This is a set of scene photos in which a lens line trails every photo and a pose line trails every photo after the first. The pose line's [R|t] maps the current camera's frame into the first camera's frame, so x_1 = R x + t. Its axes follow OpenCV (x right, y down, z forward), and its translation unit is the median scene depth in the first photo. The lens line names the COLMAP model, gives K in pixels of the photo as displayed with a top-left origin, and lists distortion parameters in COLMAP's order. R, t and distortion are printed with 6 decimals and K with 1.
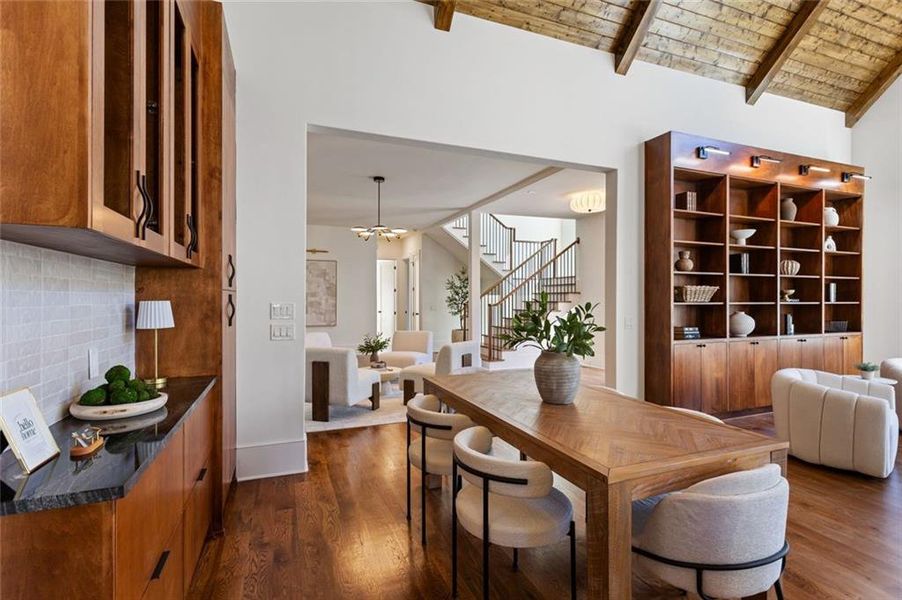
lens RADIAL K [[436.4, 0, 442.9], [0, 436.4, 298.6], [0, 0, 1]] dist [0.008062, -0.000714]
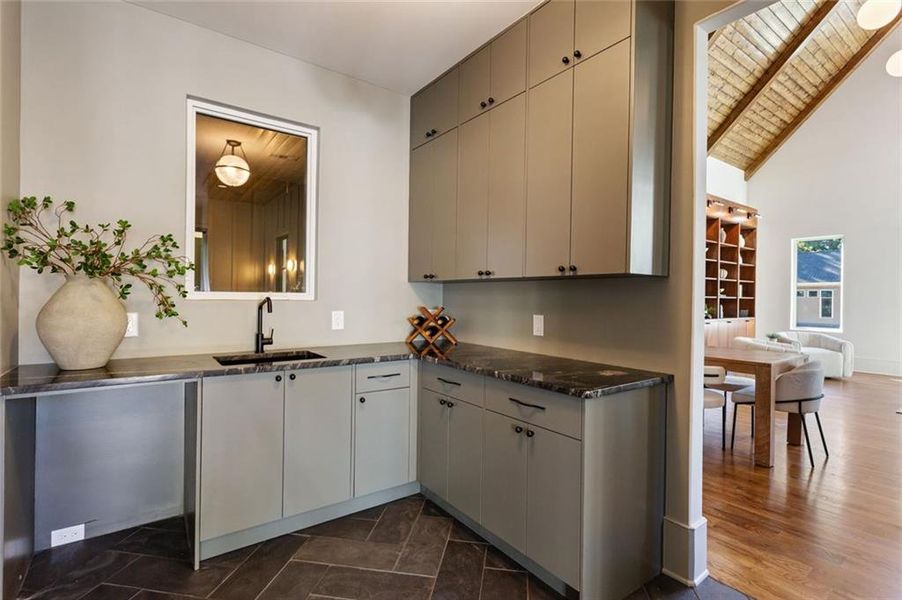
lens RADIAL K [[436.4, 0, 451.2], [0, 436.4, 296.7], [0, 0, 1]] dist [0.008062, -0.000714]
pose [[0.966454, 0.012057, 0.256558, -0.487823], [-0.013516, 0.999901, 0.003922, 0.014252], [-0.256486, -0.007258, 0.966521, -0.215401]]
